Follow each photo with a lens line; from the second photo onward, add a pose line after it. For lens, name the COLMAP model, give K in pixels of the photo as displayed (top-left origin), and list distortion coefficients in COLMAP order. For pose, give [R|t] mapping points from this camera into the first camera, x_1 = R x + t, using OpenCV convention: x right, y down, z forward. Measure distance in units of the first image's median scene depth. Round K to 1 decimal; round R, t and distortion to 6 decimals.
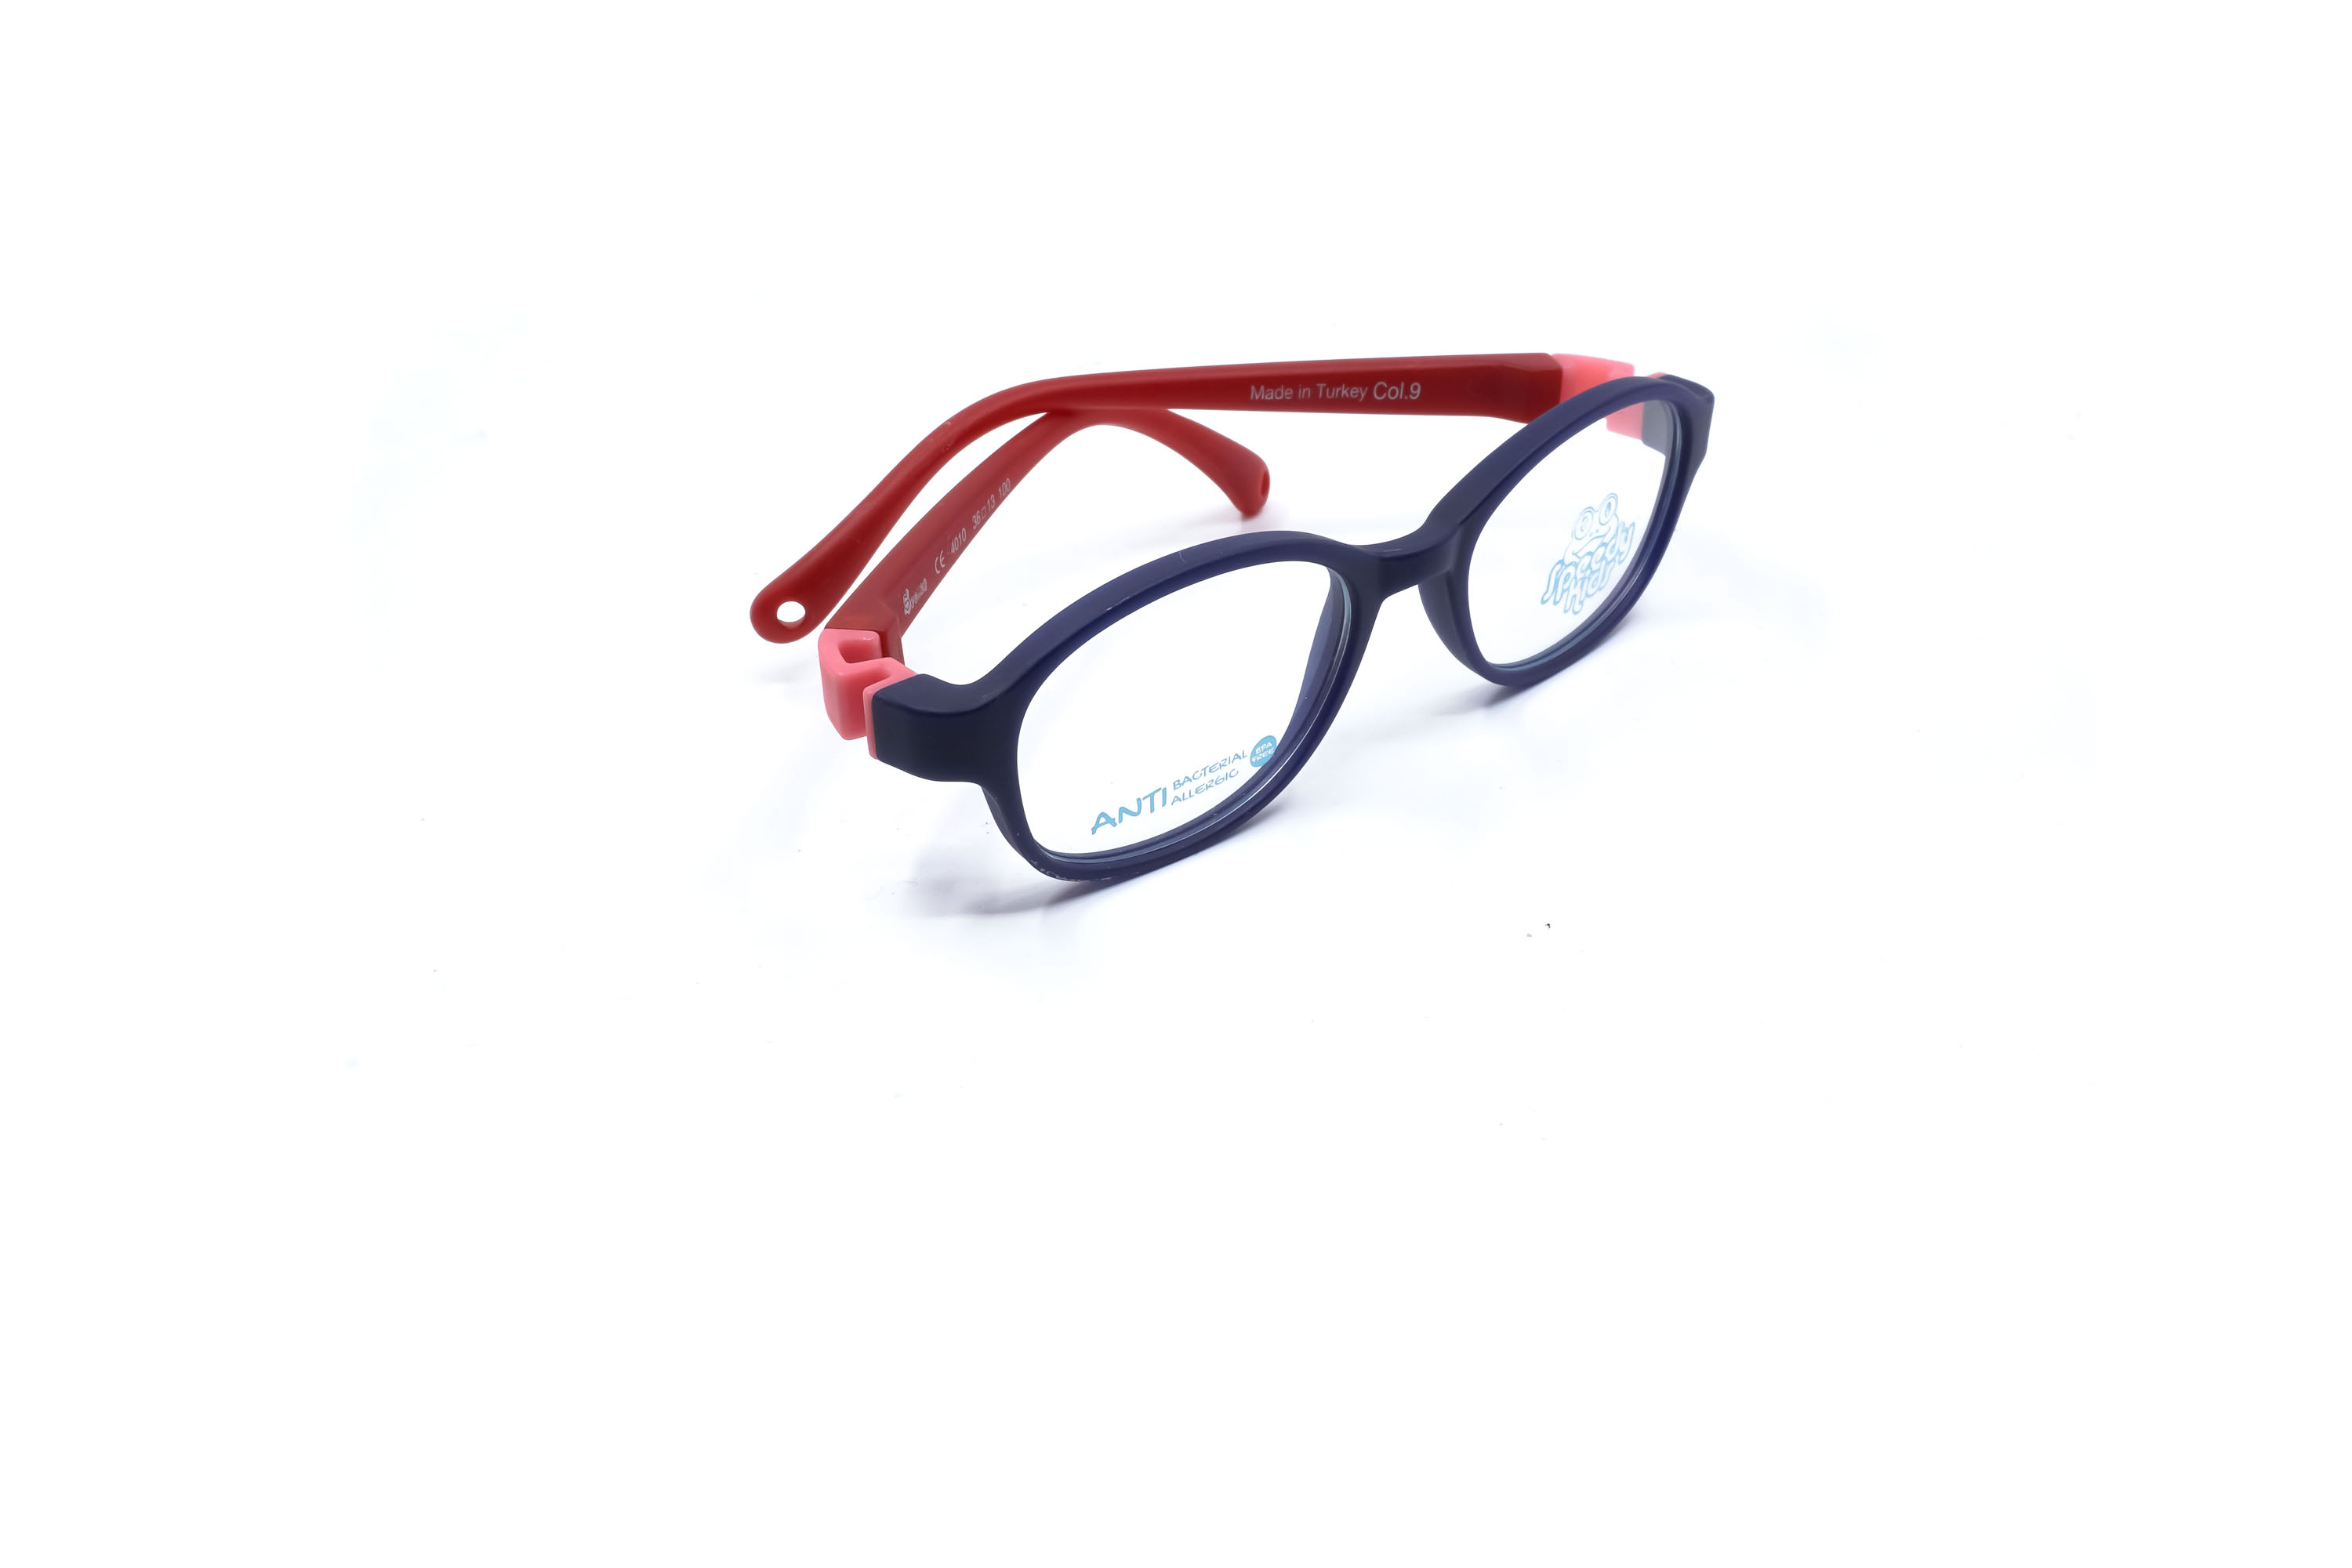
lens RADIAL K [[2403.7, 0, 1180.6], [0, 2403.7, 779.4], [0, 0, 1]] dist [0.024785, 0.000000]
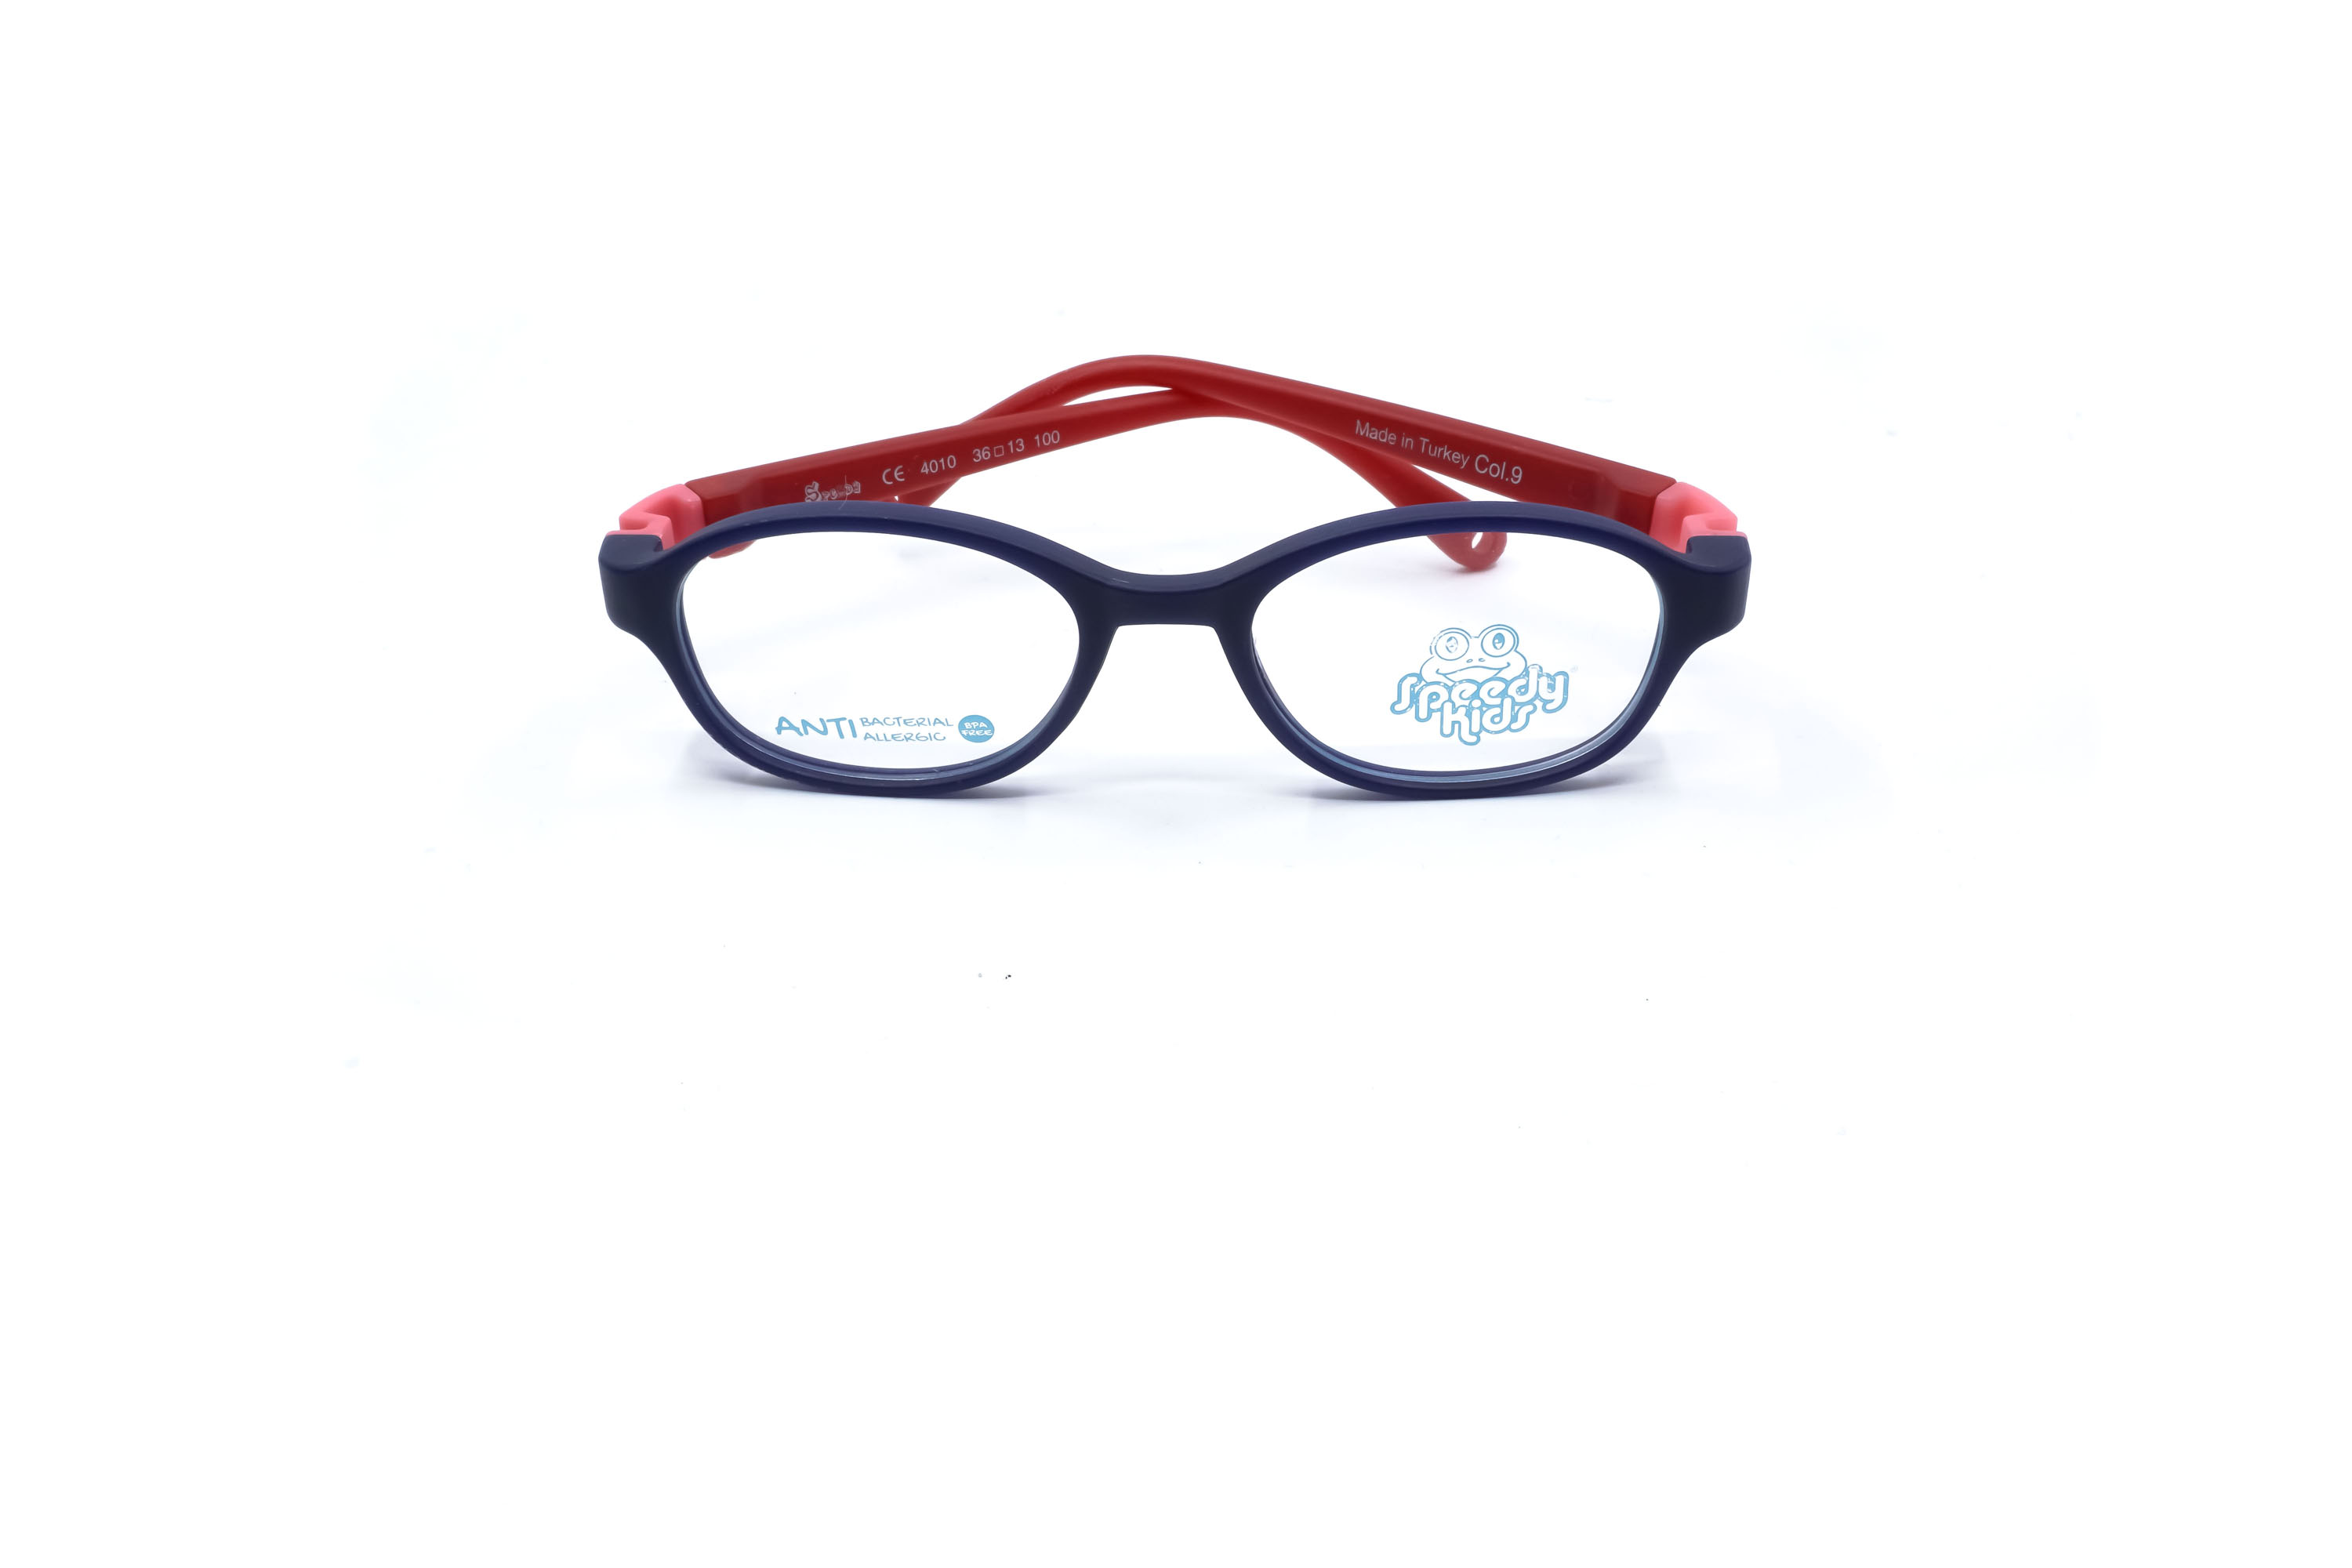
lens RADIAL K [[2403.7, 0, 1166.0], [0, 2403.7, 807.0], [0, 0, 1]] dist [0.024785, 0.000000]
pose [[0.707168, 0.358831, -0.609223, 0.654905], [-0.344630, 0.927294, 0.146138, -0.142554], [0.617368, 0.106613, 0.779417, 0.232695]]
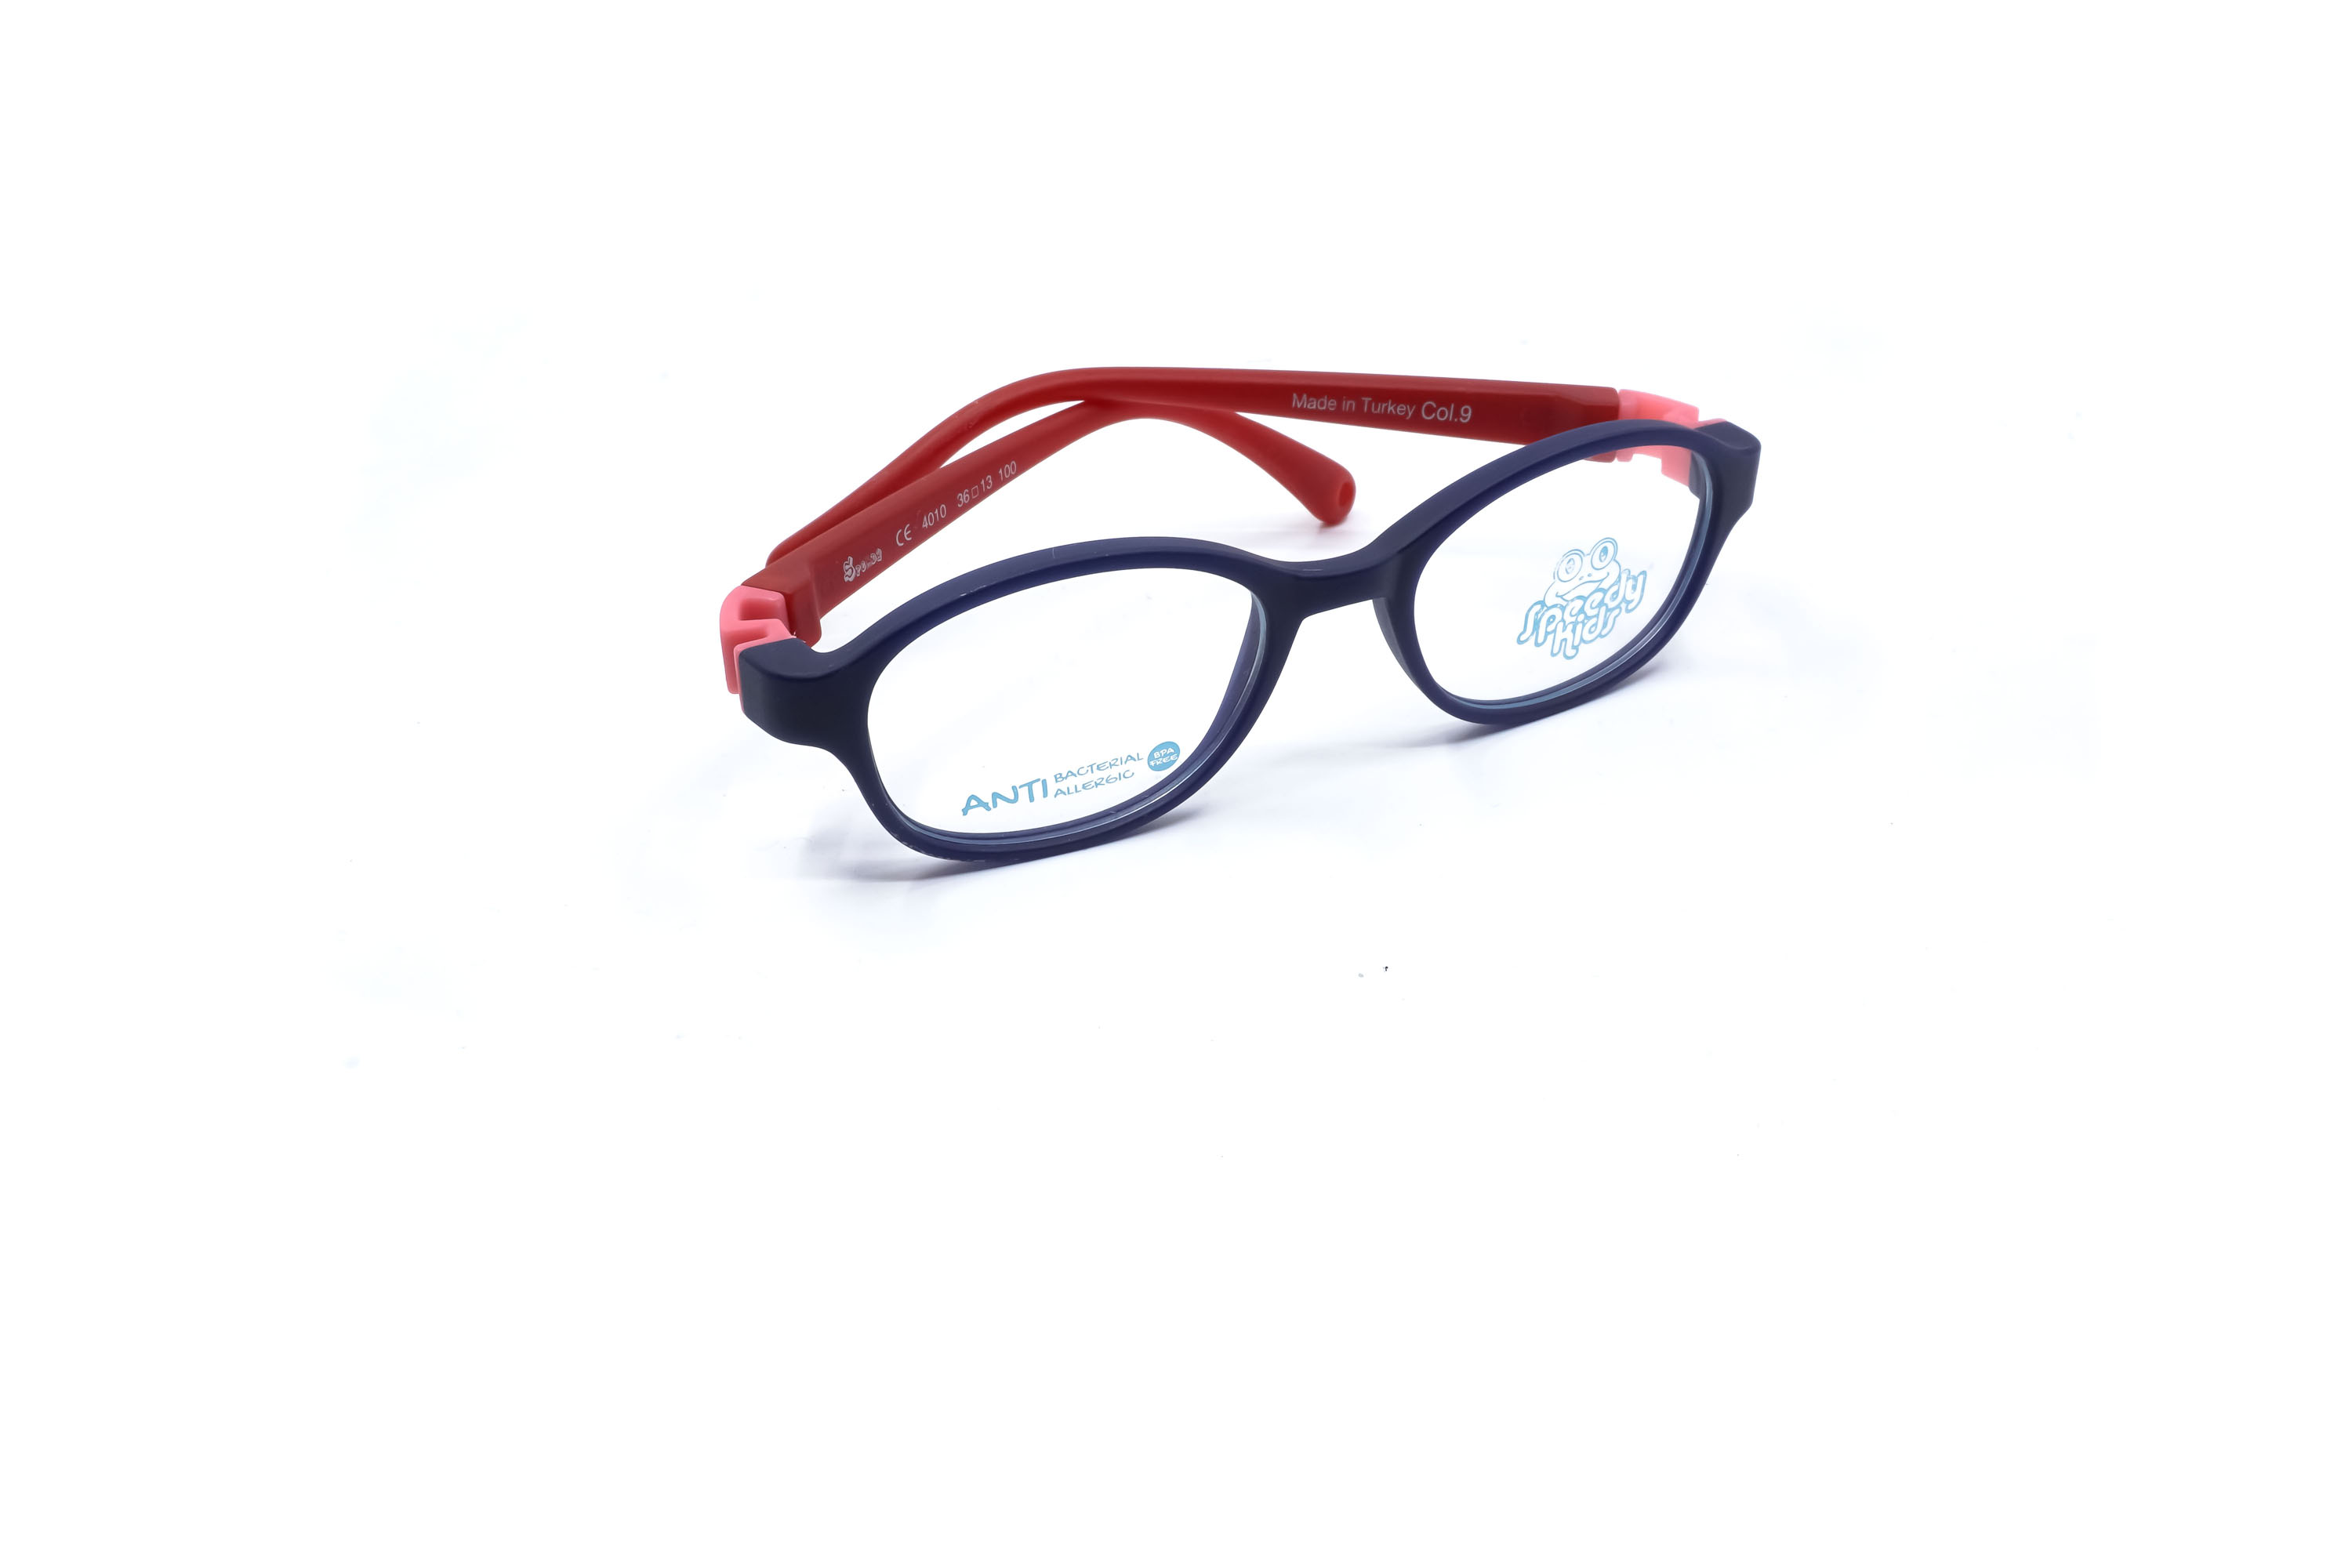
lens RADIAL K [[2403.7, 0, 1192.0], [0, 2403.7, 783.8], [0, 0, 1]] dist [0.024785, 0.000000]
pose [[0.967986, 0.126083, -0.217038, 0.237961], [-0.124984, 0.991980, 0.018842, -0.018633], [0.217673, 0.008887, 0.975981, 0.026919]]
